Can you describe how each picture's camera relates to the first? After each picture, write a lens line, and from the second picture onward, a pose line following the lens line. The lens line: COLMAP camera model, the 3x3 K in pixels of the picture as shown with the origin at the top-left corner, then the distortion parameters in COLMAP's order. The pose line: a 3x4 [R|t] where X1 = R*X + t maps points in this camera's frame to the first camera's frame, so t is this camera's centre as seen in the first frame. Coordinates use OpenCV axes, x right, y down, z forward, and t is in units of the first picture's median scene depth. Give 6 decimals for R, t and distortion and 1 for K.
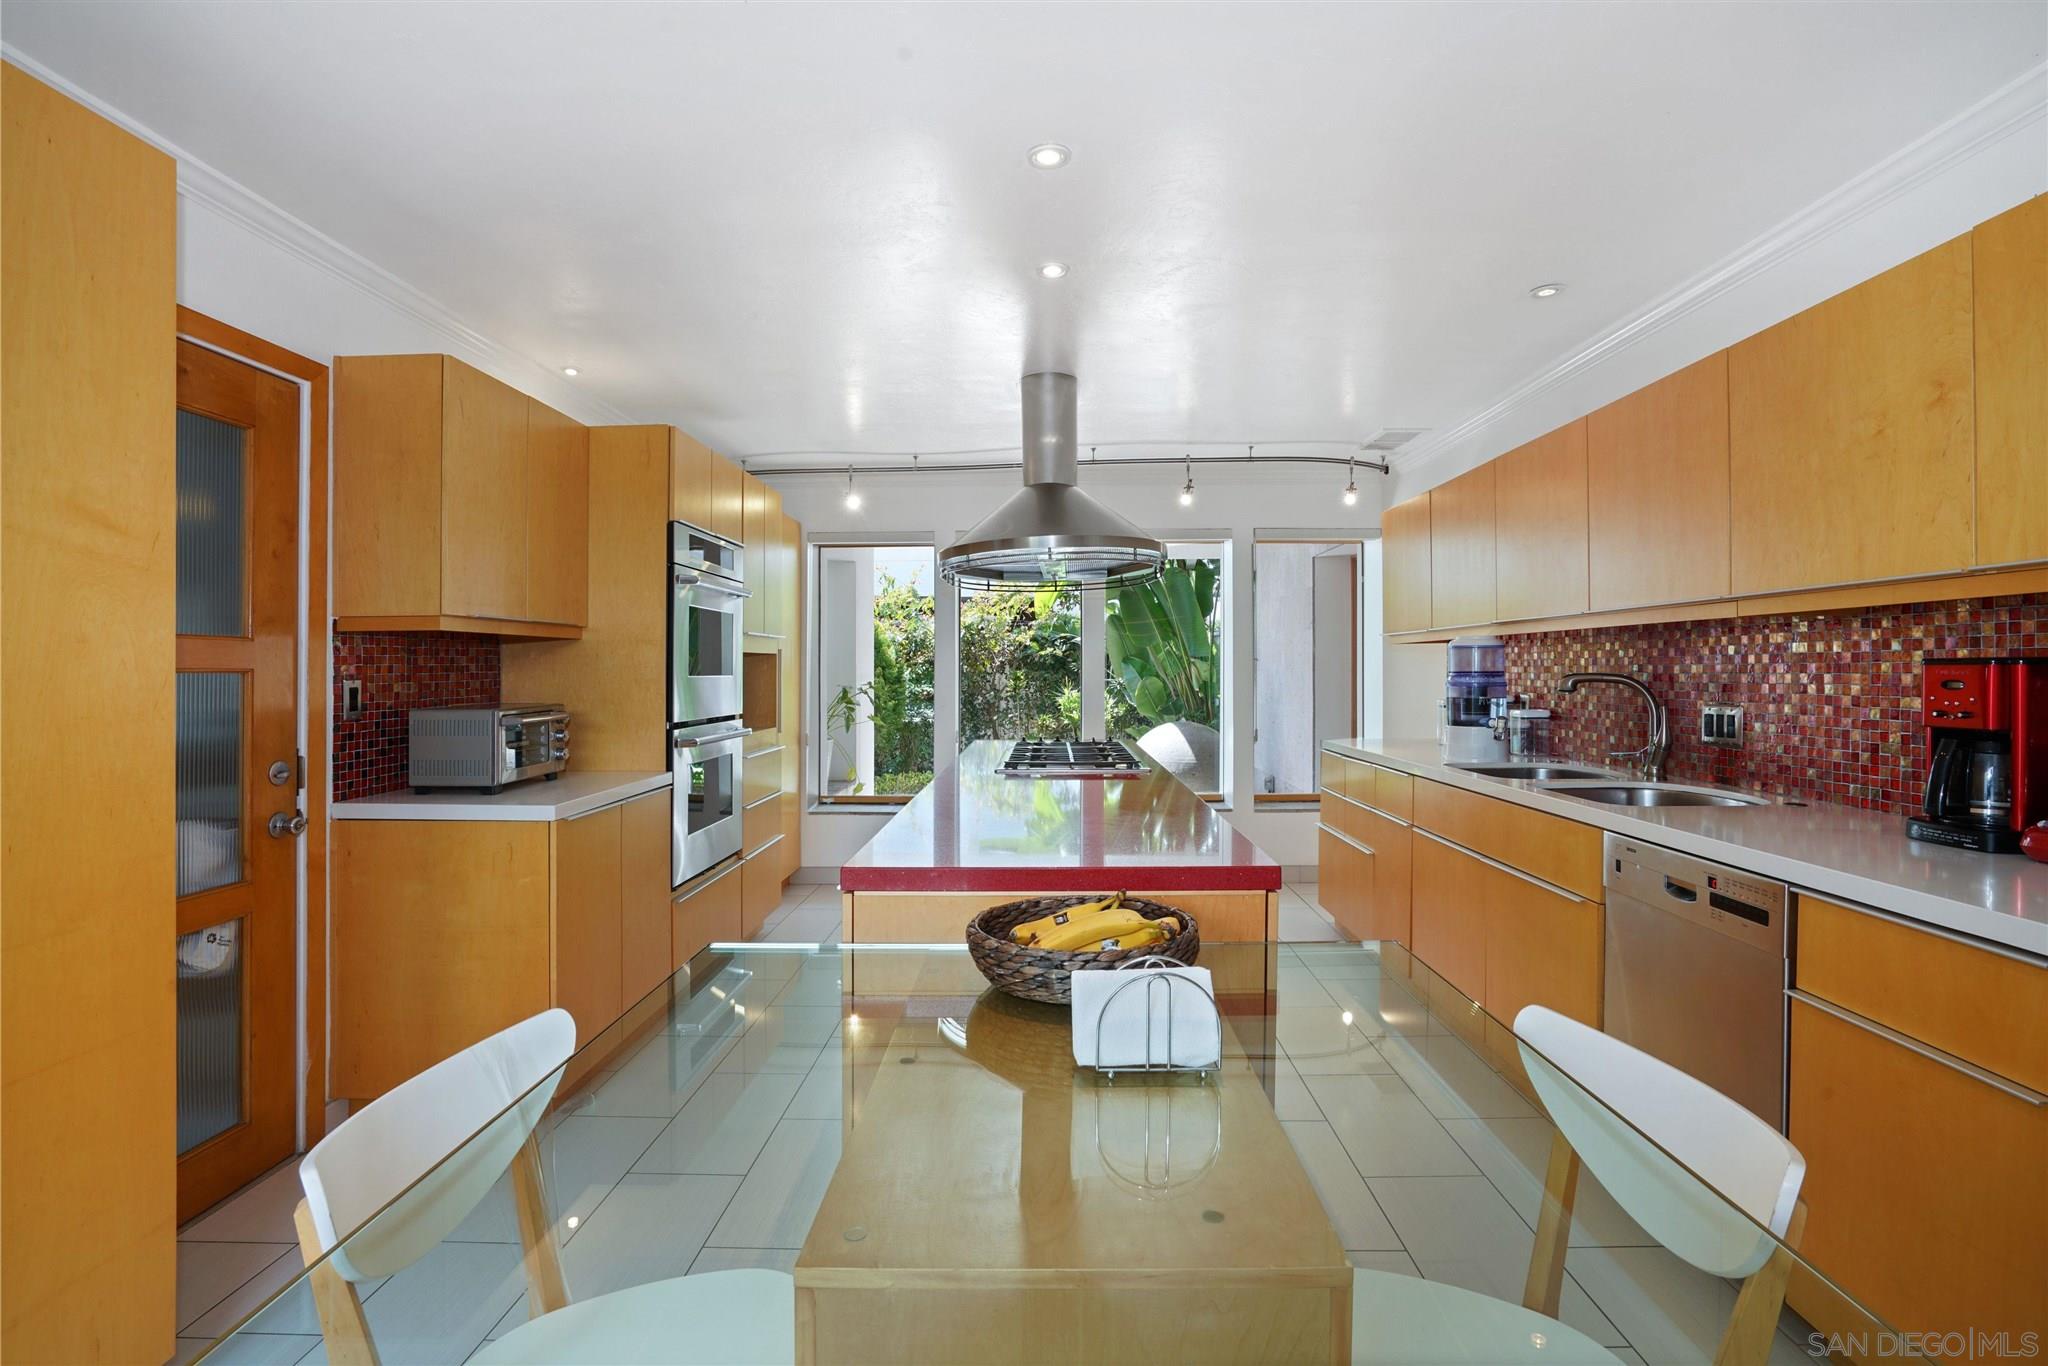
lens RADIAL K [[963.4, 0, 1050.4], [0, 963.4, 693.4], [0, 0, 1]] dist [-0.011855, 0.000106]
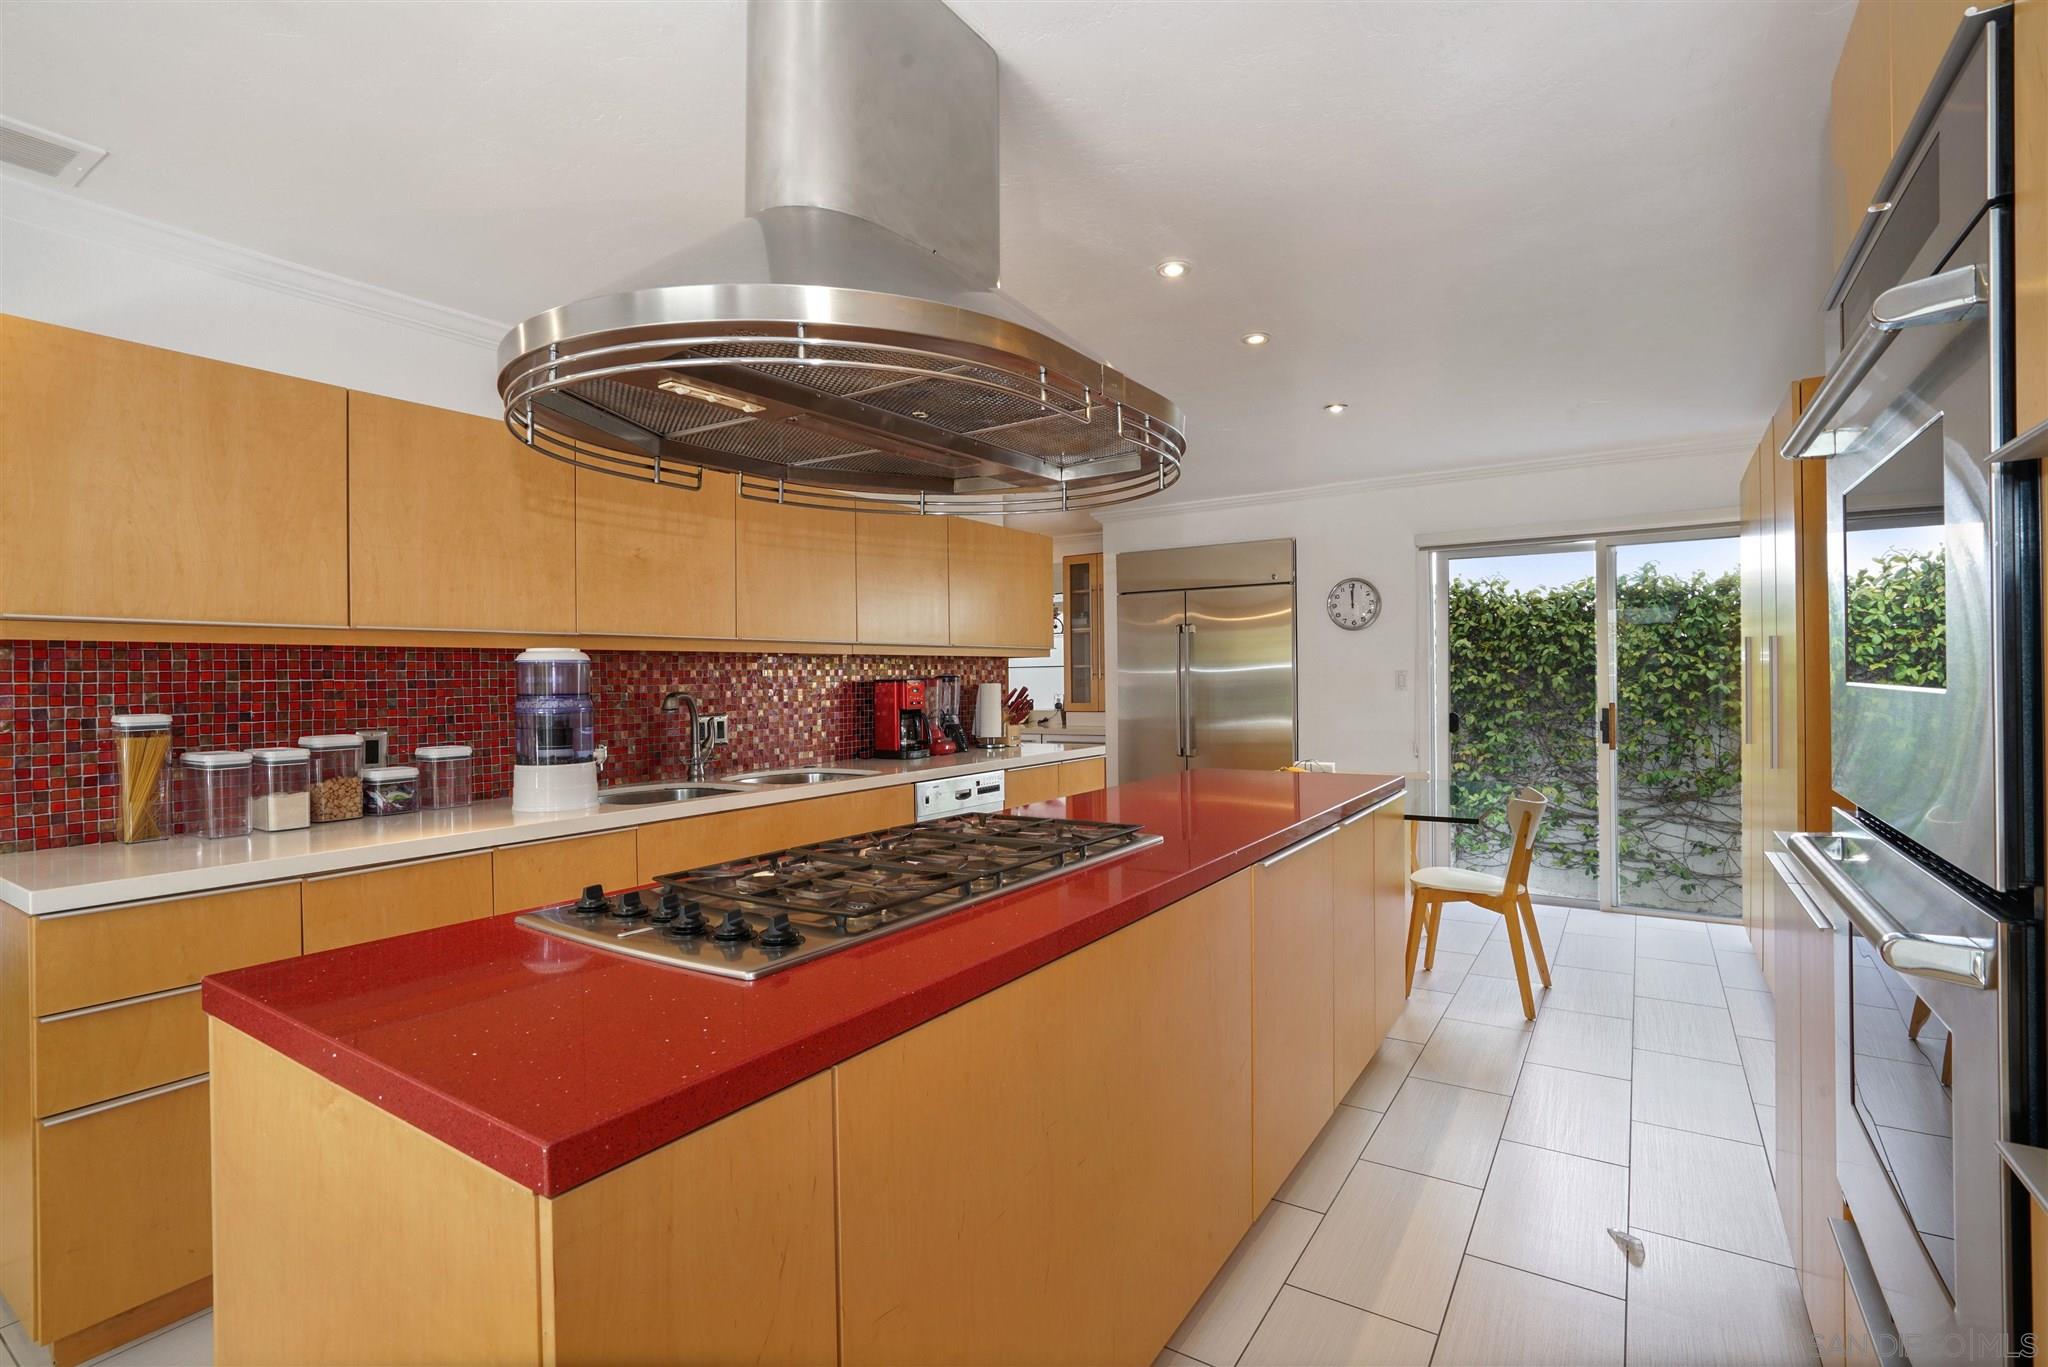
lens RADIAL K [[944.9, 0, 1024.0], [0, 944.9, 683.5], [0, 0, 1]] dist [-0.069547, 0.032854]
pose [[-0.827317, 0.016541, 0.561492, -0.412394], [0.033413, 0.999246, 0.019795, -0.044669], [-0.560741, 0.035138, -0.827246, 1.924348]]
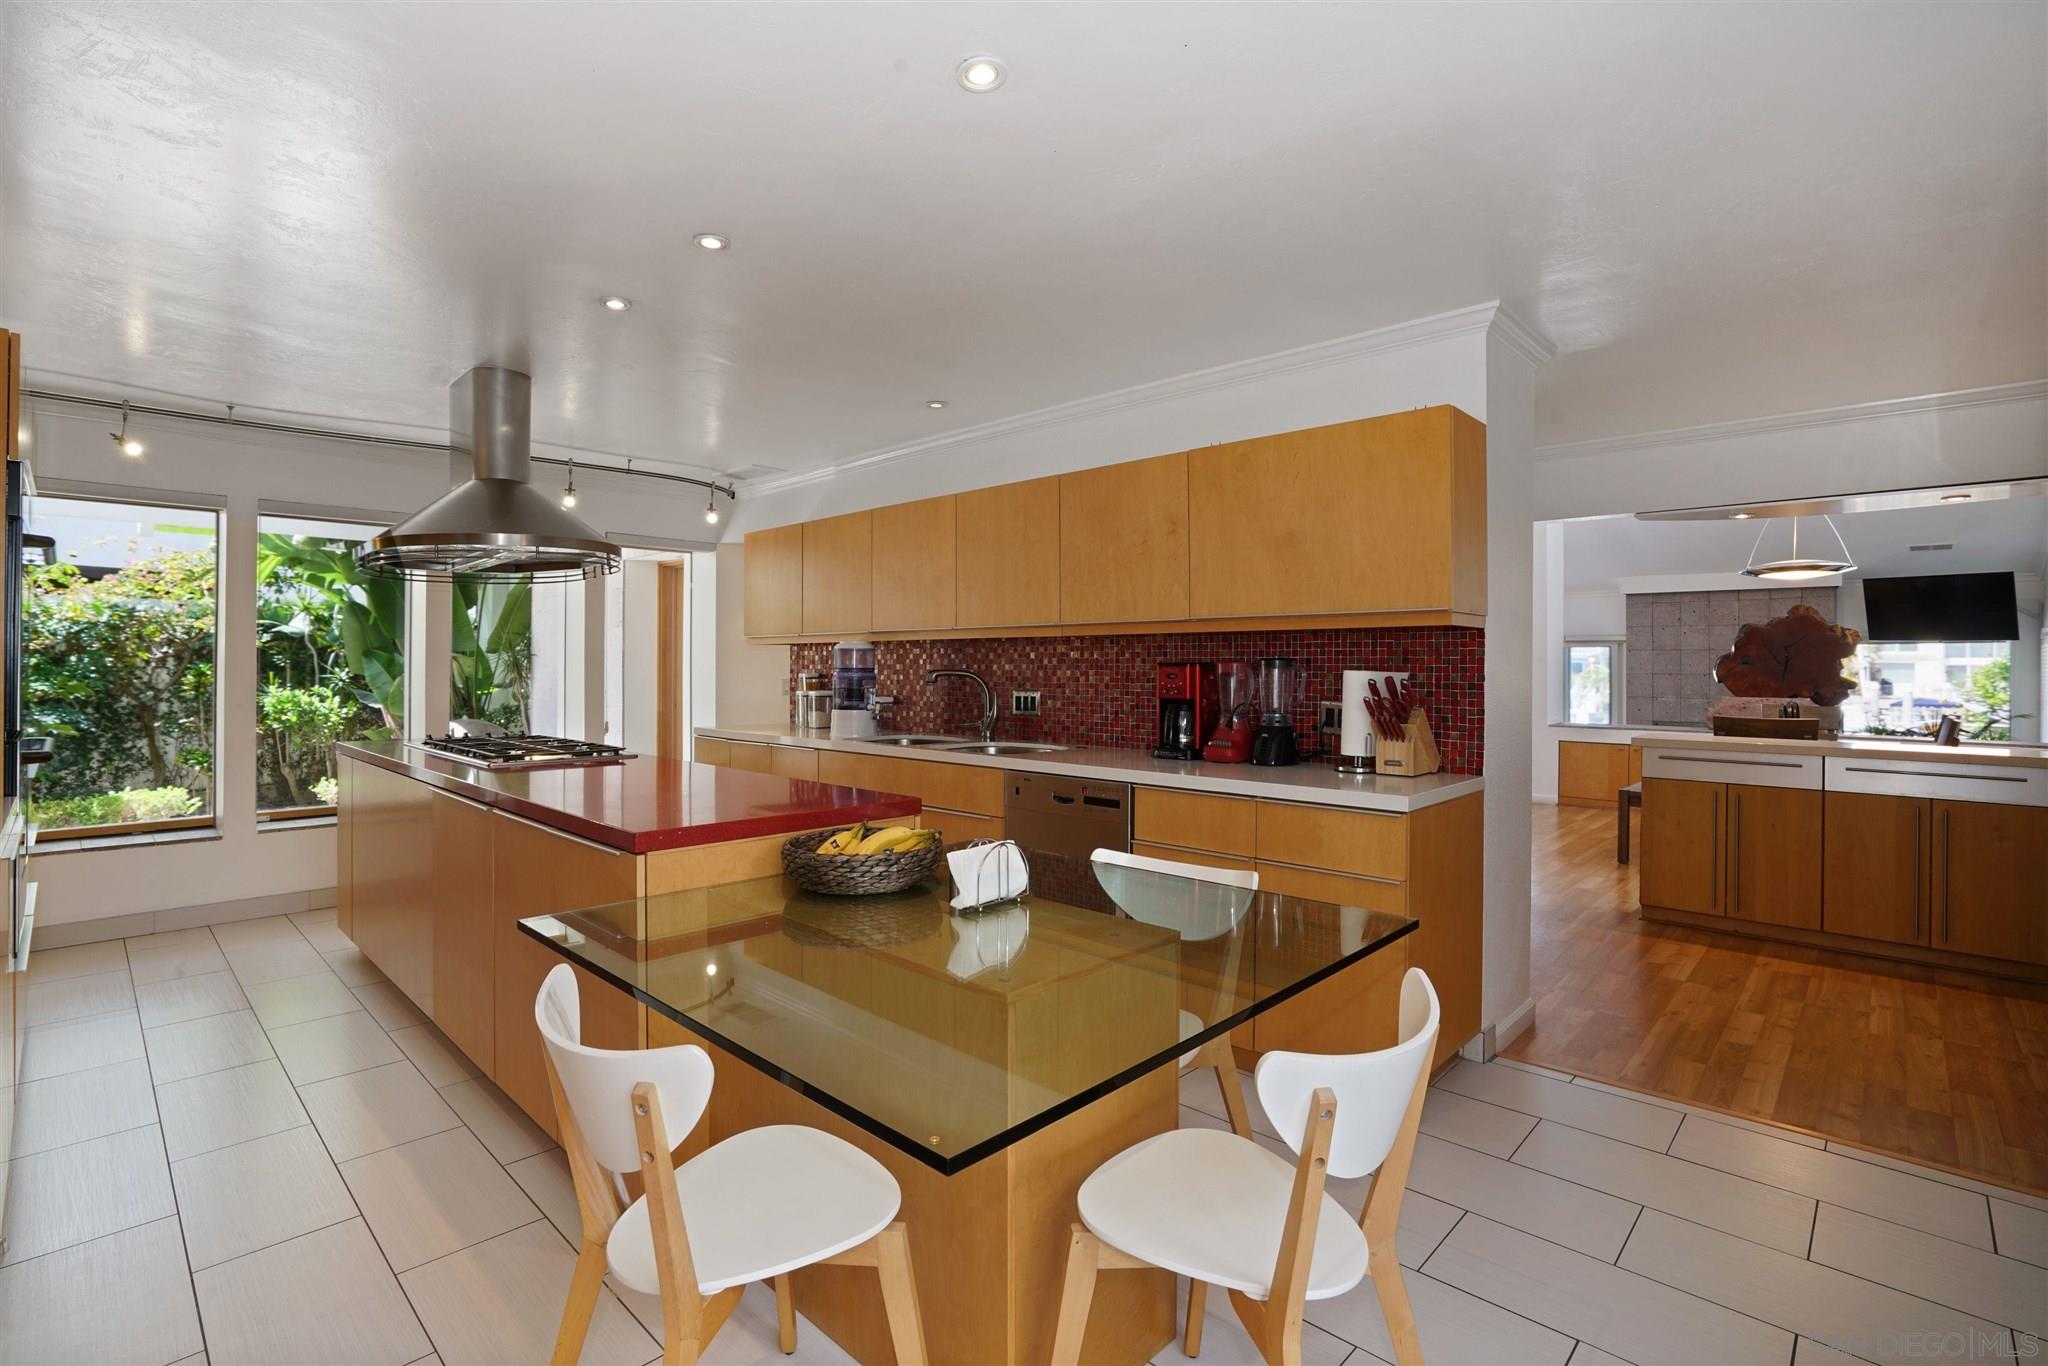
lens RADIAL K [[944.9, 0, 1024.0], [0, 944.9, 683.0], [0, 0, 1]] dist [-0.069547, 0.032854]
pose [[0.690568, -0.005151, 0.723249, -0.449412], [0.010401, 0.999942, -0.002809, 0.004749], [-0.723193, 0.009462, 0.690582, -0.075596]]
